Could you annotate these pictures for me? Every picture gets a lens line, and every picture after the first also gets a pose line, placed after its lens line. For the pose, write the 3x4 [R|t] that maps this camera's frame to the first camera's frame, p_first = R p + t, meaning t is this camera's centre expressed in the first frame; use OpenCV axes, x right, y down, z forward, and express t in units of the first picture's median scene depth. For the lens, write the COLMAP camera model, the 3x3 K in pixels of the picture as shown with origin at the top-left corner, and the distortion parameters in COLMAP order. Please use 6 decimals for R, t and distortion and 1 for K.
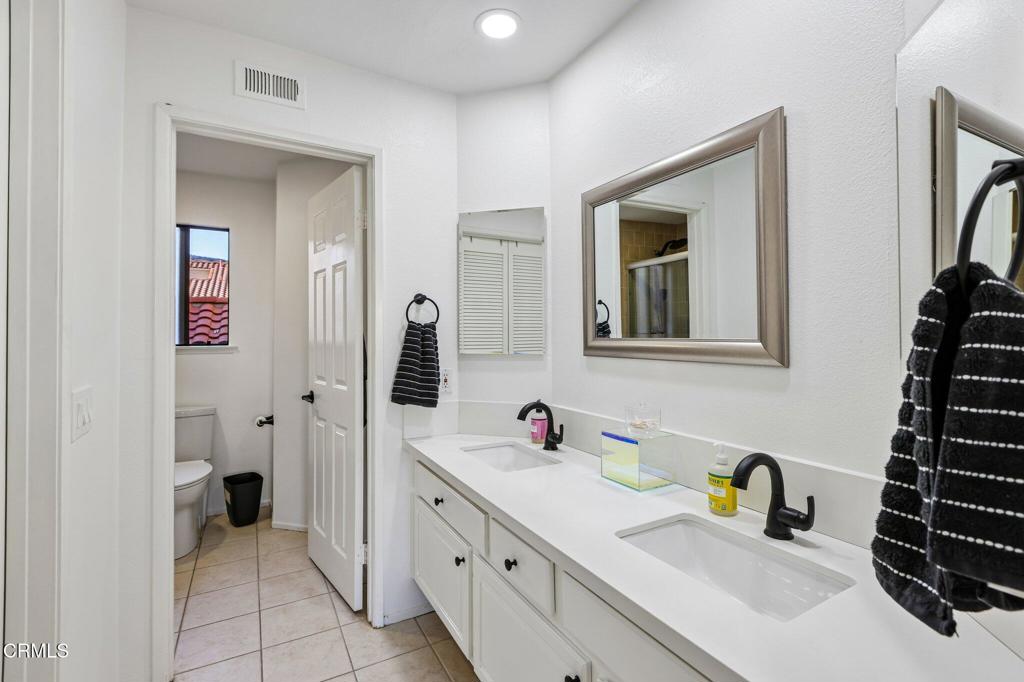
lens RADIAL K [[459.6, 0, 509.6], [0, 459.6, 339.1], [0, 0, 1]] dist [-0.022752, 0.005445]
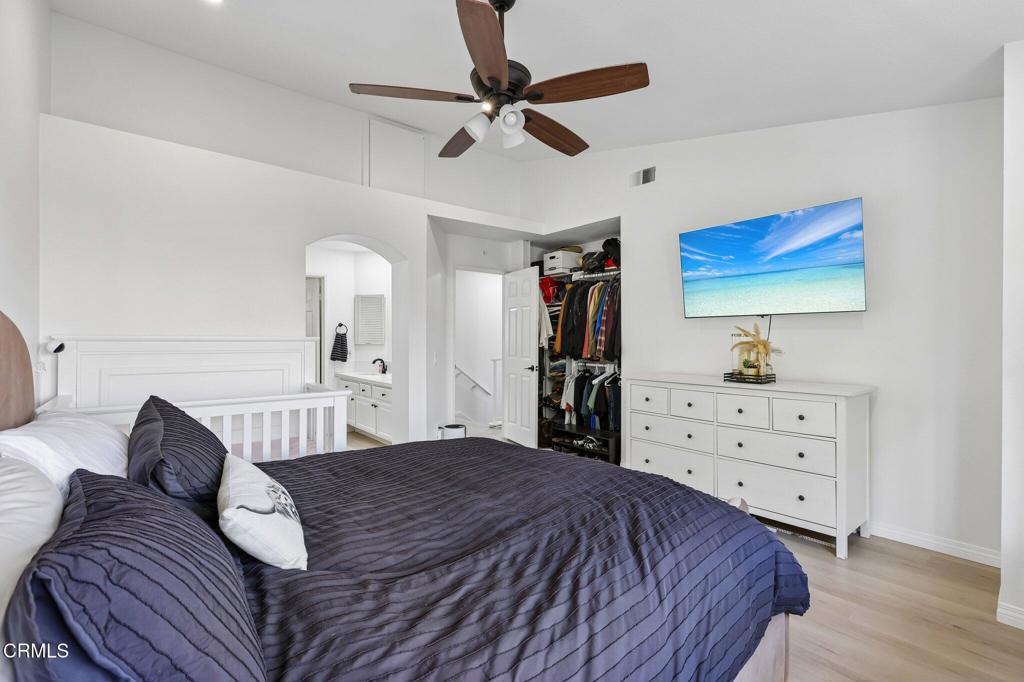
lens RADIAL K [[459.6, 0, 512.2], [0, 459.6, 339.0], [0, 0, 1]] dist [-0.022752, 0.005445]
pose [[0.980806, 0.003854, 0.194946, 0.312696], [-0.005557, 0.999951, 0.008185, -0.028341], [-0.194904, -0.009112, 0.980780, -2.100051]]
